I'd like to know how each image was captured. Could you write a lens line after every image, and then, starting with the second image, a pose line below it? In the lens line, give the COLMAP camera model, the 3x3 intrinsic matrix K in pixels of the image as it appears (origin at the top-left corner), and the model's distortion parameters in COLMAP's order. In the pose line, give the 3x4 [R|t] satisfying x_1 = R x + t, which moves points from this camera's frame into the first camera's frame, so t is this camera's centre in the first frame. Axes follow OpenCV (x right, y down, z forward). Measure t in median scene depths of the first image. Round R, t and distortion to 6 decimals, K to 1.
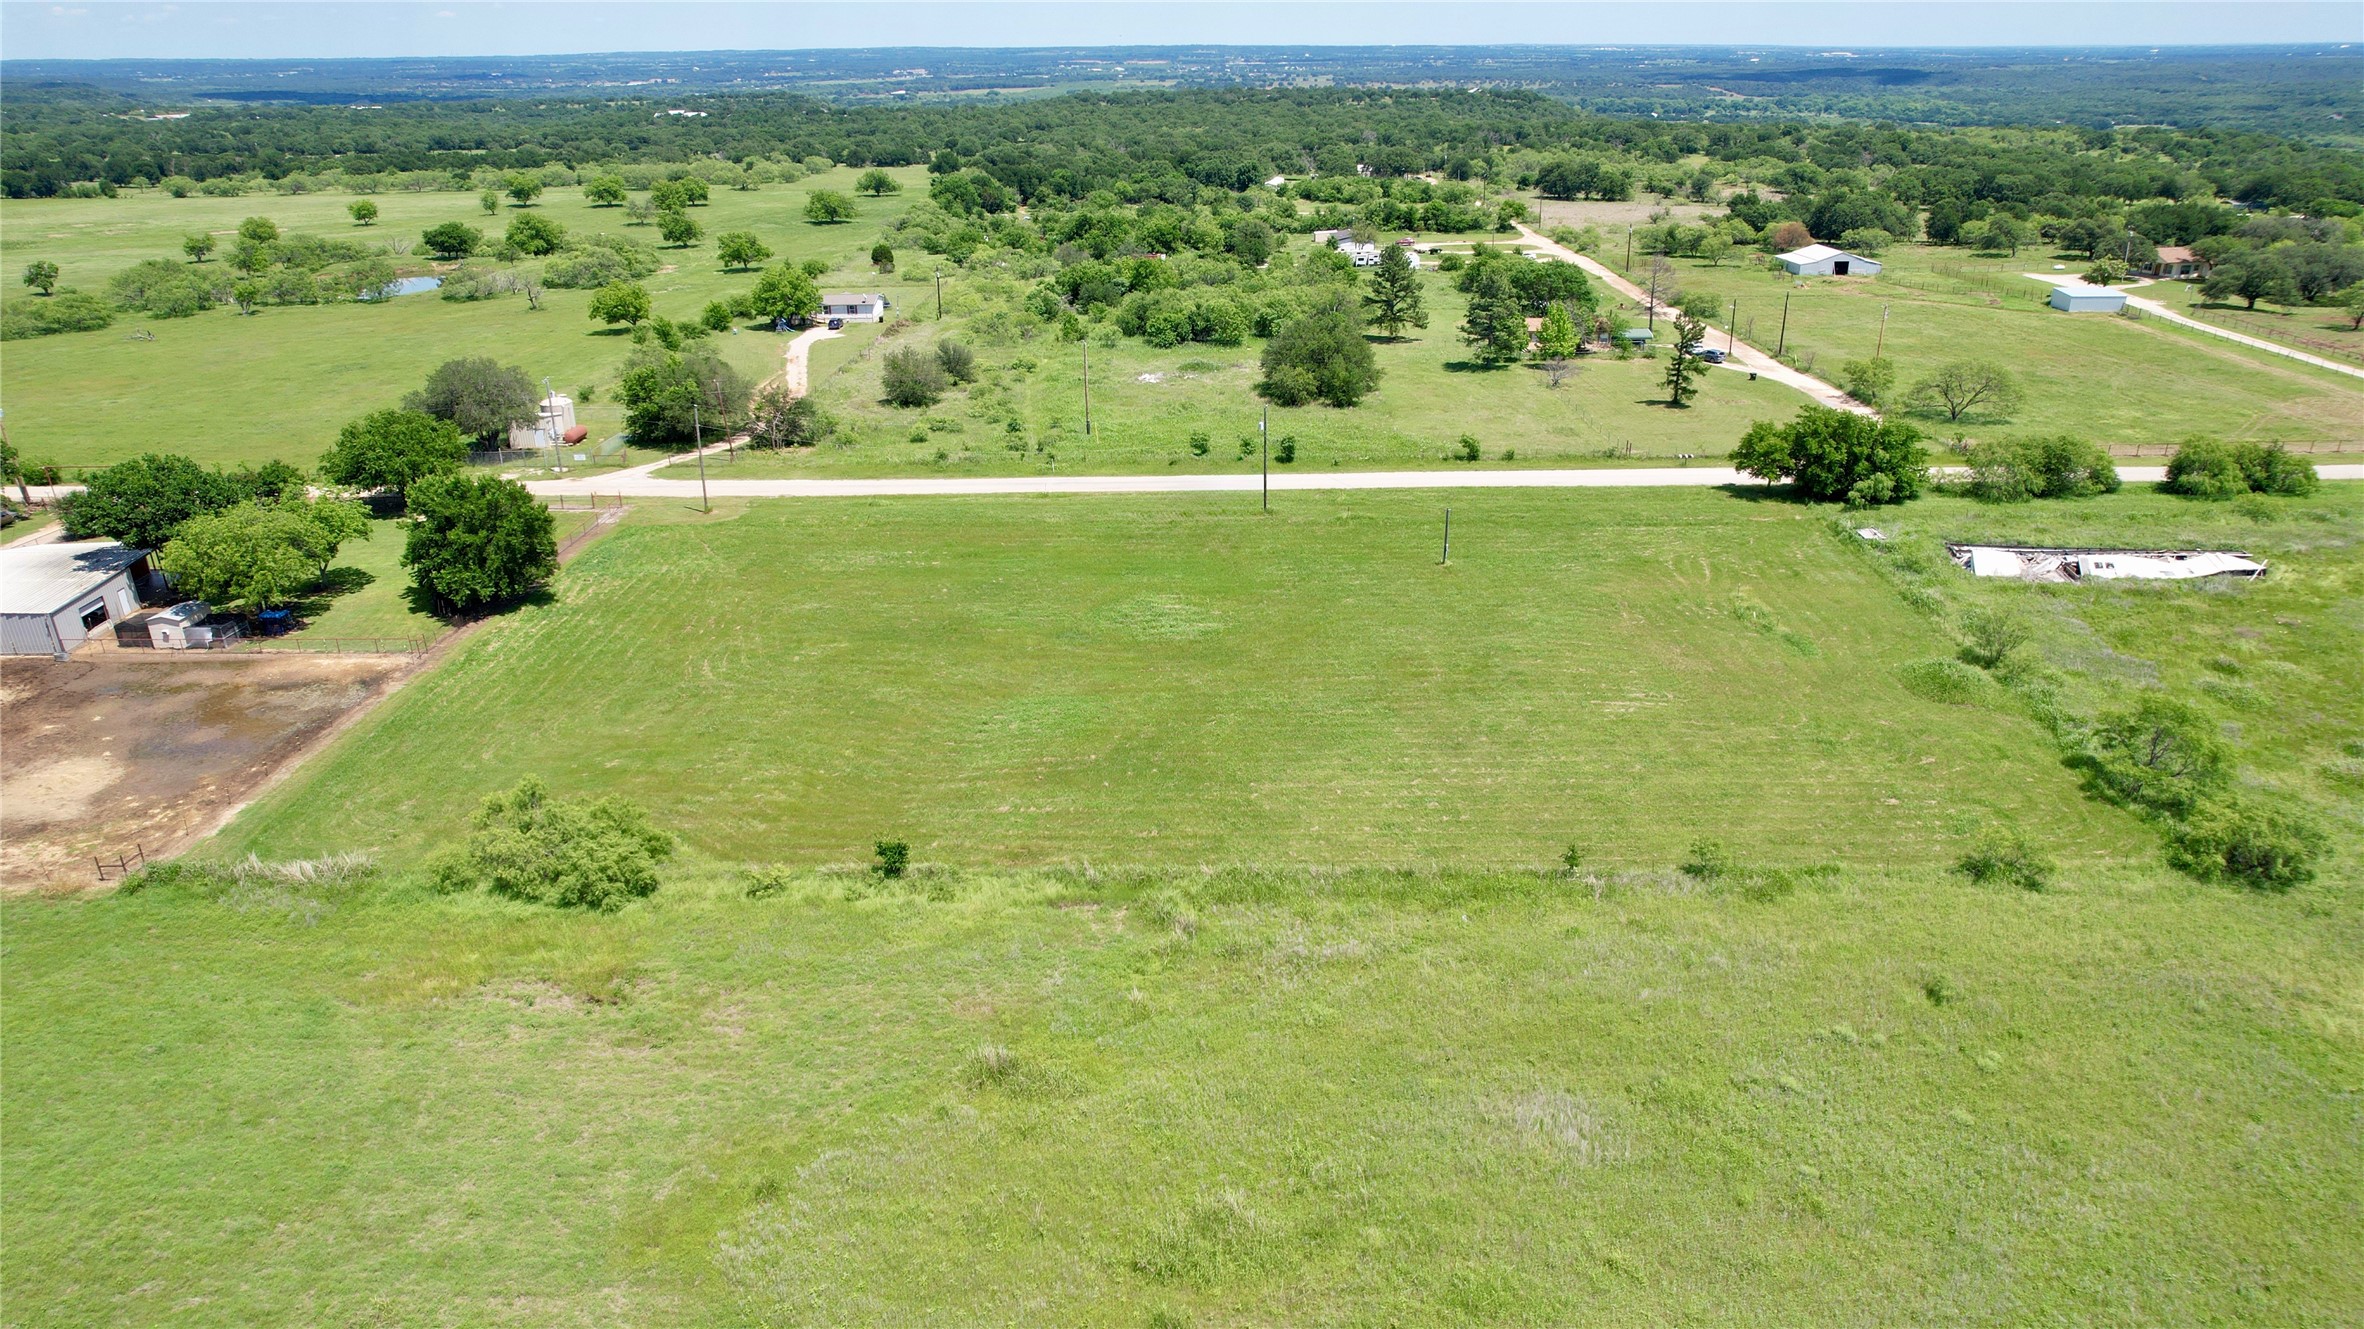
lens RADIAL K [[1517.6, 0, 1191.6], [0, 1517.6, 663.9], [0, 0, 1]] dist [-0.073513, 0.066298]
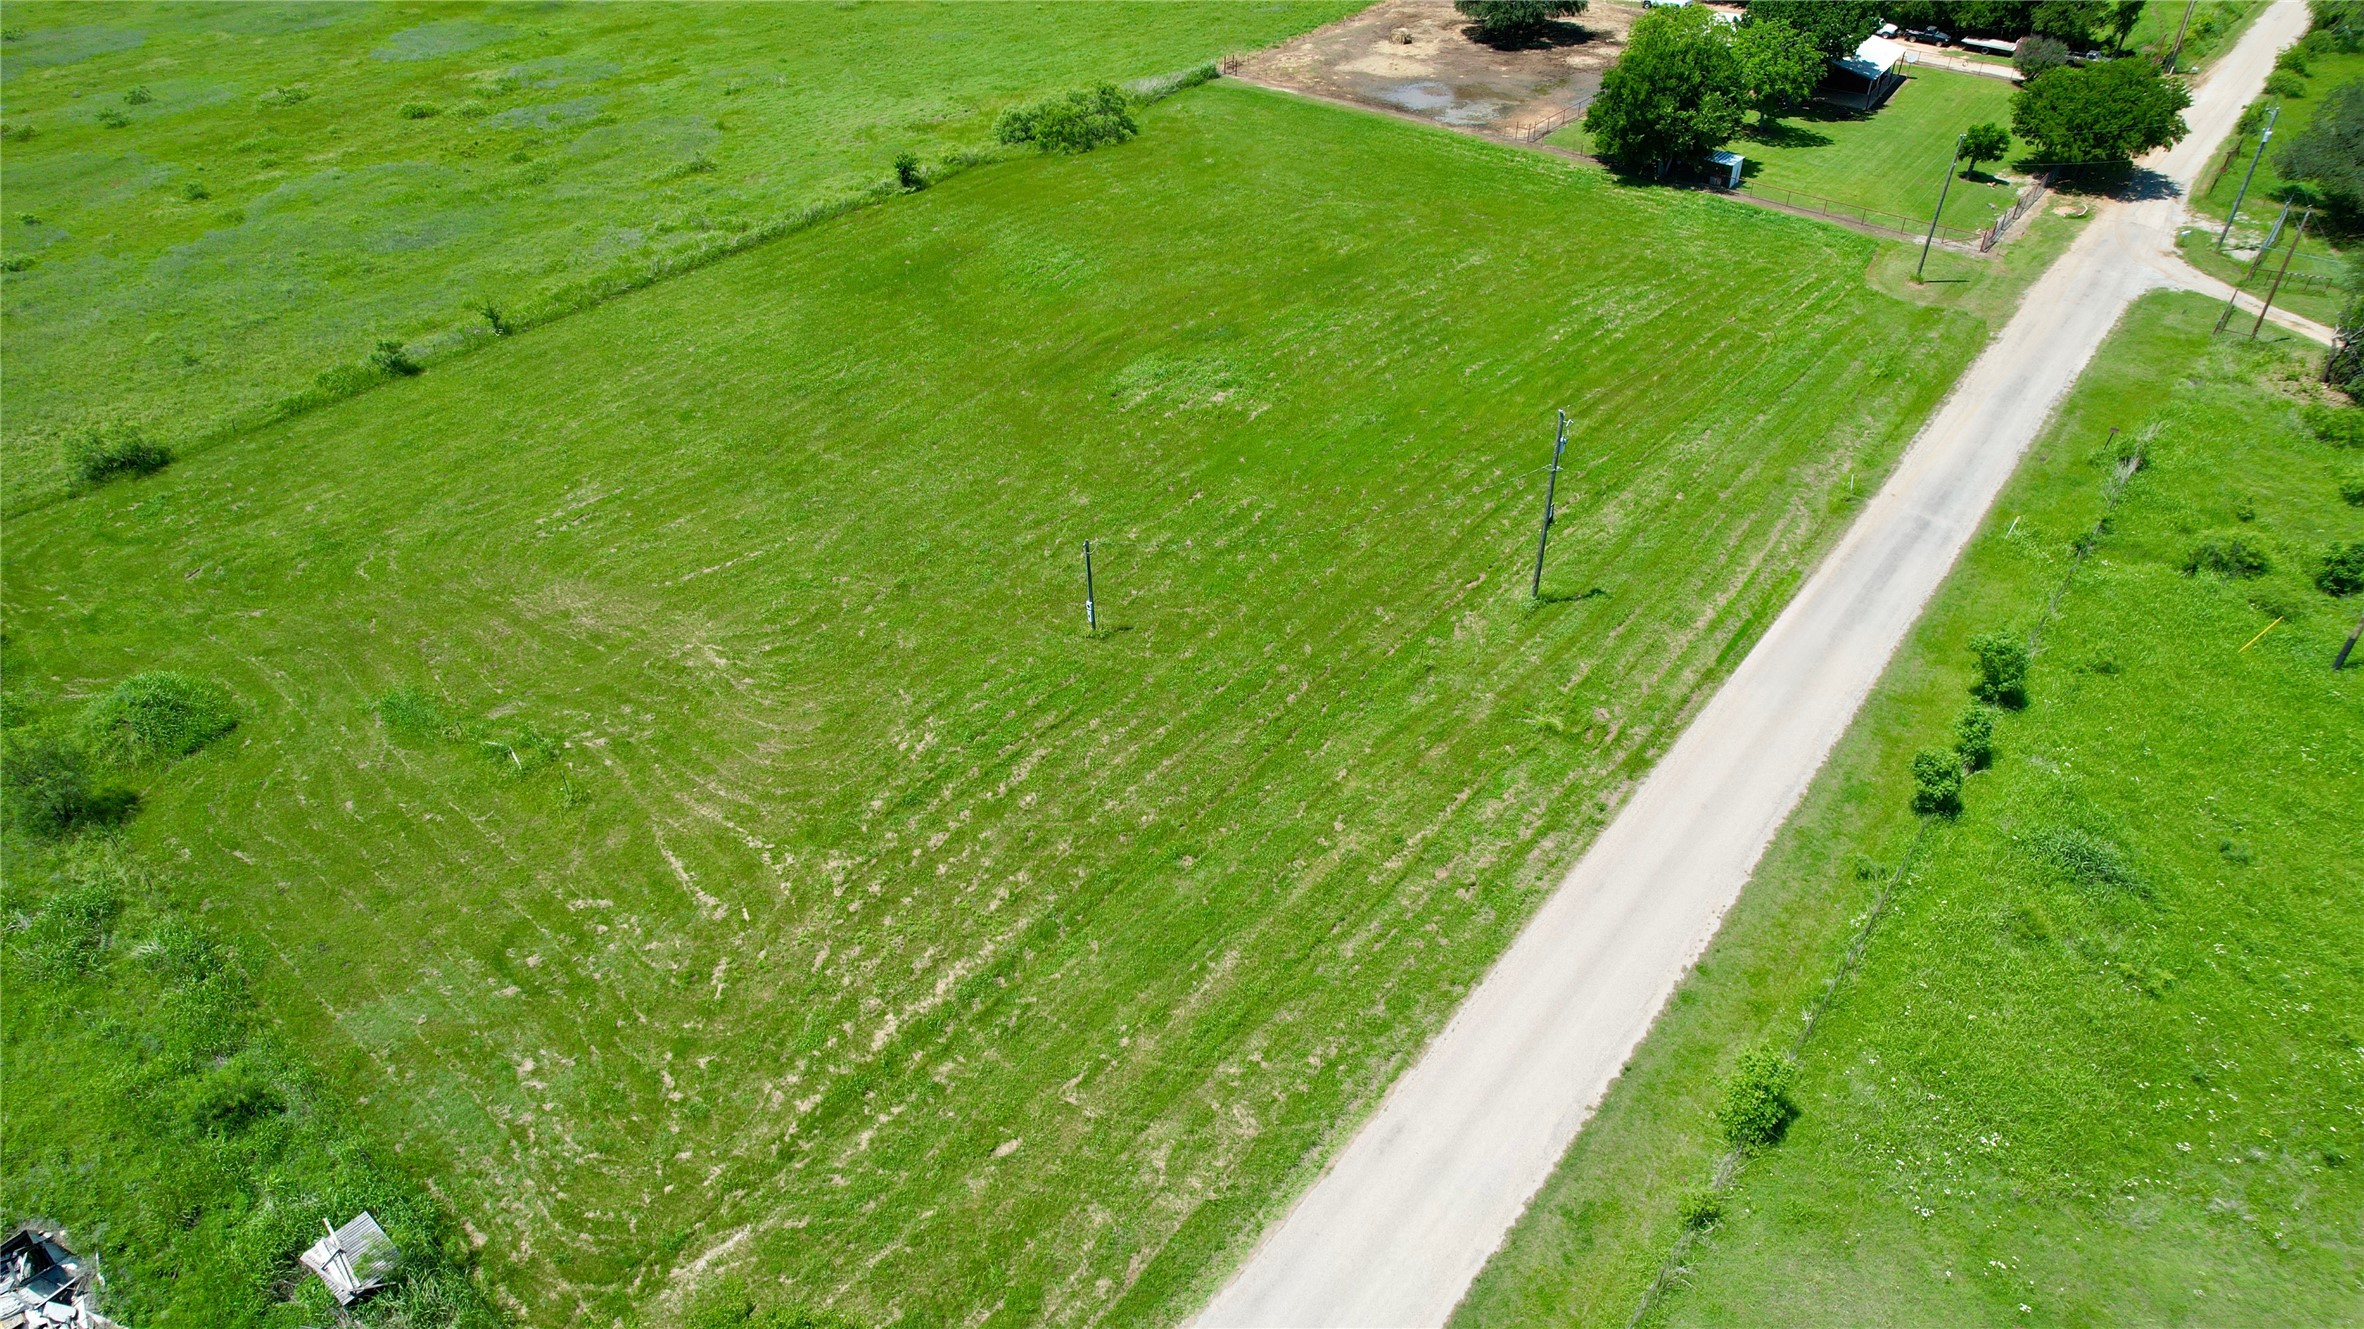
lens RADIAL K [[1517.6, 0, 1184.6], [0, 1517.6, 677.5], [0, 0, 1]] dist [-0.073513, 0.066298]
pose [[-0.615940, 0.478598, -0.625749, 0.608924], [-0.295583, 0.595876, 0.746701, -0.581786], [0.730238, 0.644884, -0.225559, 1.415965]]
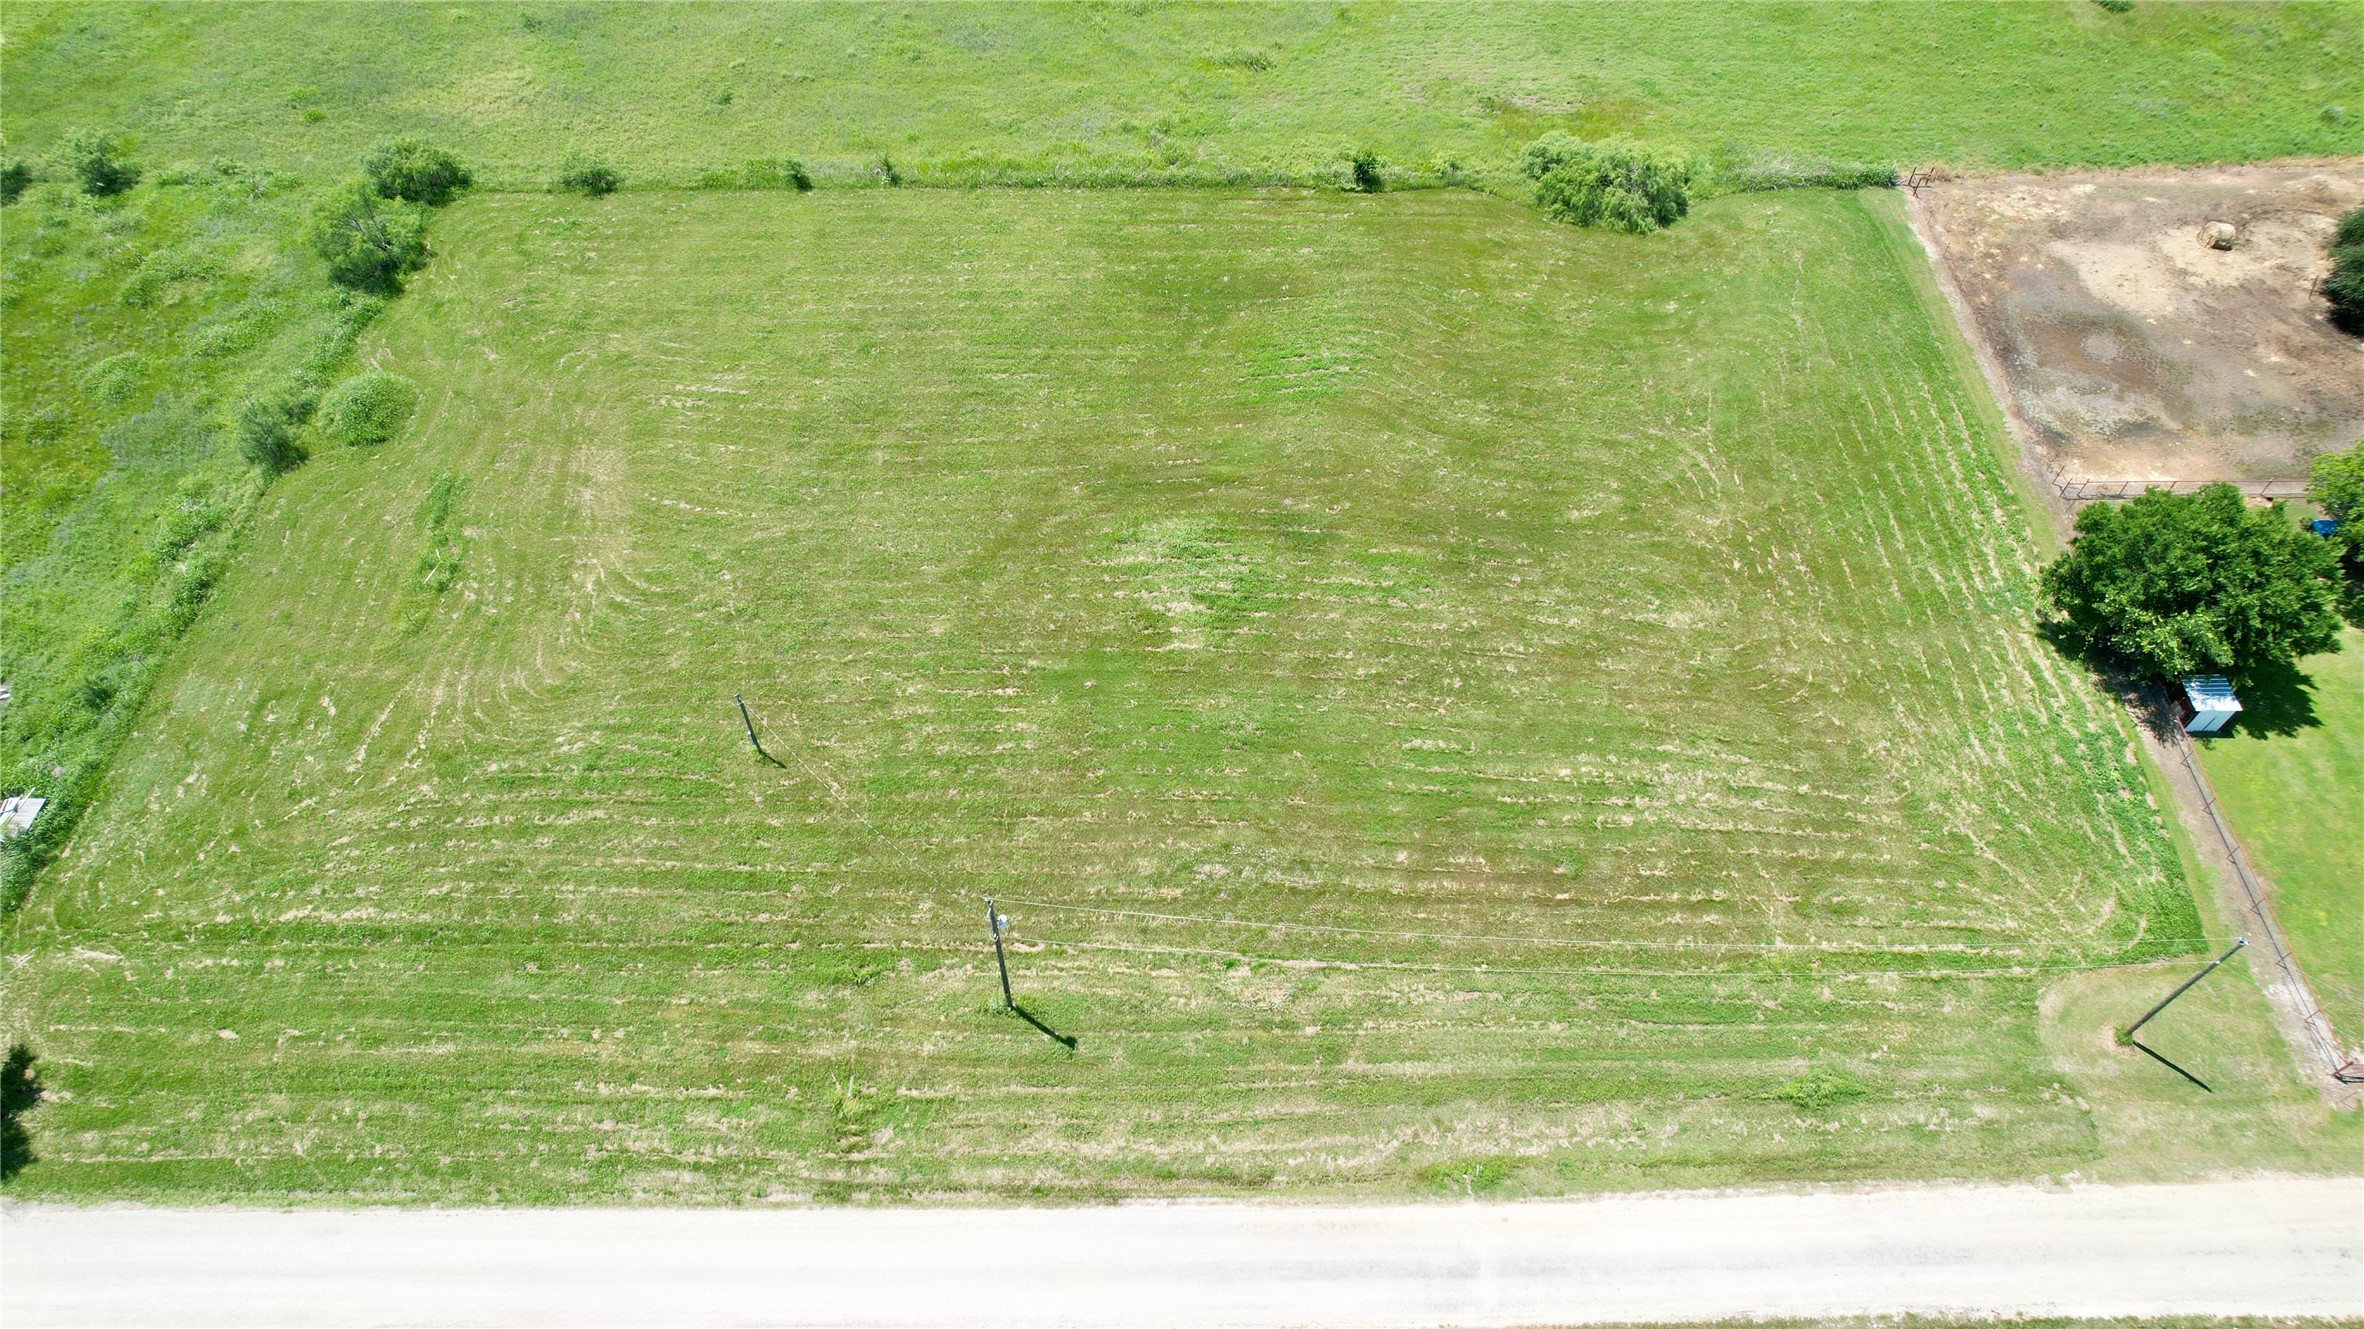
lens RADIAL K [[1517.6, 0, 1167.8], [0, 1517.6, 660.8], [0, 0, 1]] dist [-0.073513, 0.066298]
pose [[-0.999895, 0.013887, 0.004069, -0.010248], [0.007676, 0.270629, 0.962653, -0.843241], [0.012267, 0.962584, -0.270707, 1.390999]]
